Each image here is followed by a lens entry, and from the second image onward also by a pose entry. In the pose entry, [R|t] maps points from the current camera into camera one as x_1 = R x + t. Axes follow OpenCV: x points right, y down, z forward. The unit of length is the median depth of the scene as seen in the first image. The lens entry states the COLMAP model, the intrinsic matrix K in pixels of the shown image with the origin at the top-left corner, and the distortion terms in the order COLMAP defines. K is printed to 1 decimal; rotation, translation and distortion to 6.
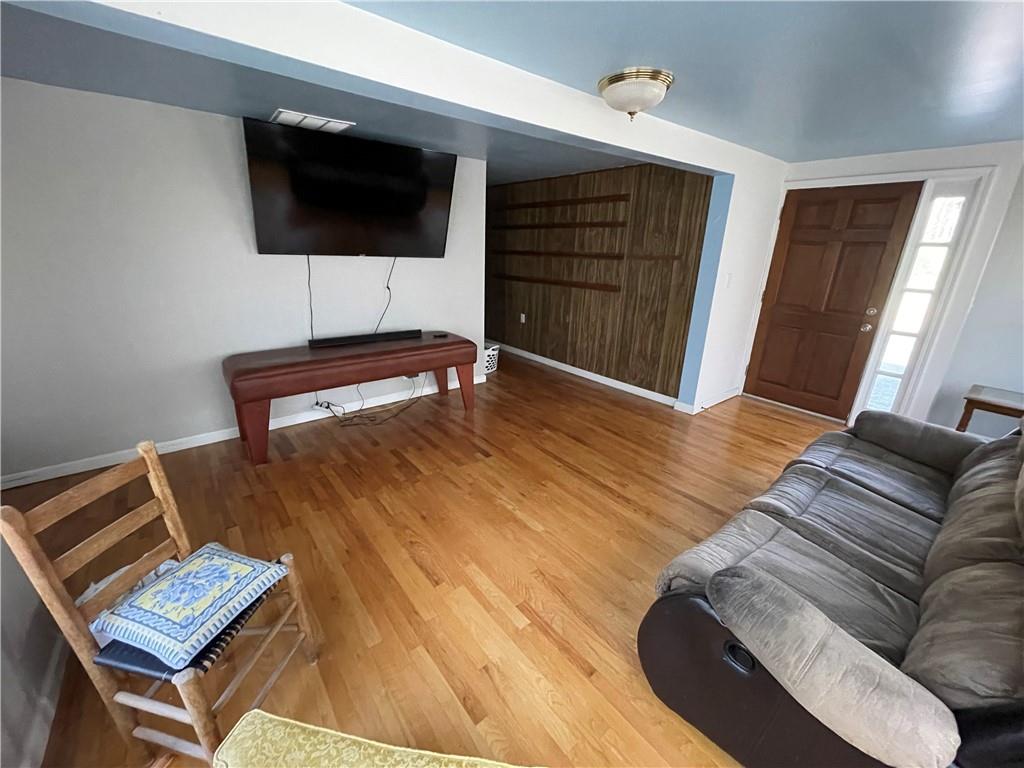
lens RADIAL K [[408.1, 0, 508.4], [0, 408.1, 385.1], [0, 0, 1]] dist [-0.000601, 0.000670]
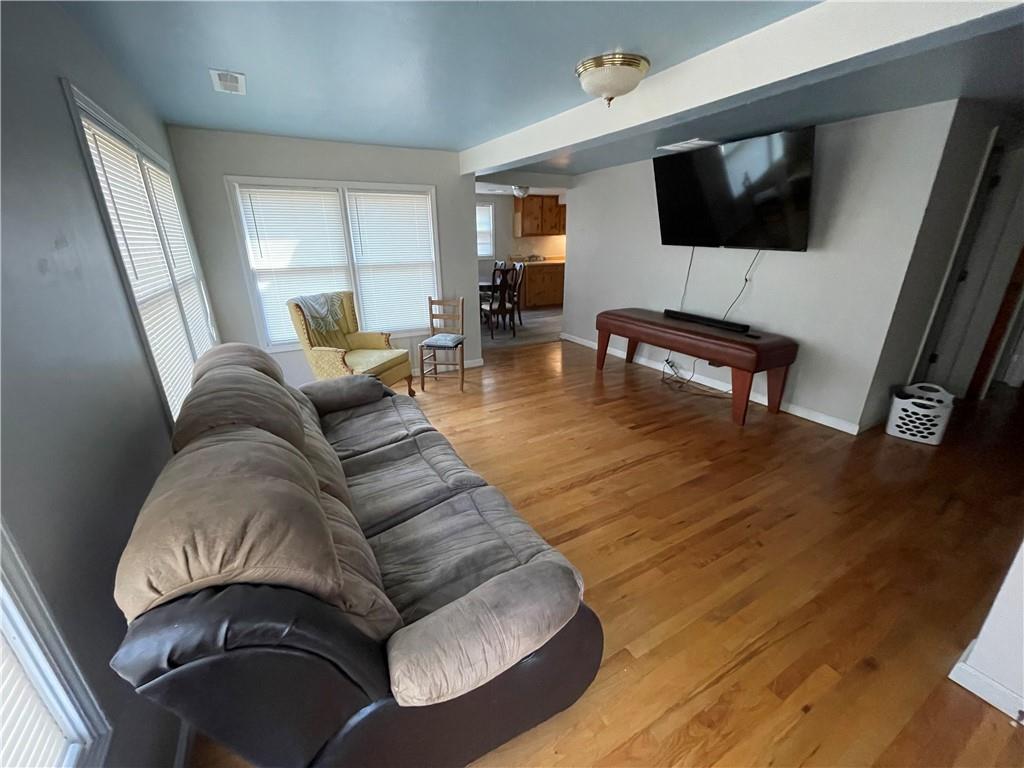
lens RADIAL K [[408.1, 0, 506.9], [0, 408.1, 384.7], [0, 0, 1]] dist [-0.000601, 0.000670]
pose [[-0.166054, 0.312059, -0.935439, 0.872604], [-0.315808, 0.881818, 0.350232, -0.182604], [0.934180, 0.353576, -0.047878, 0.613512]]
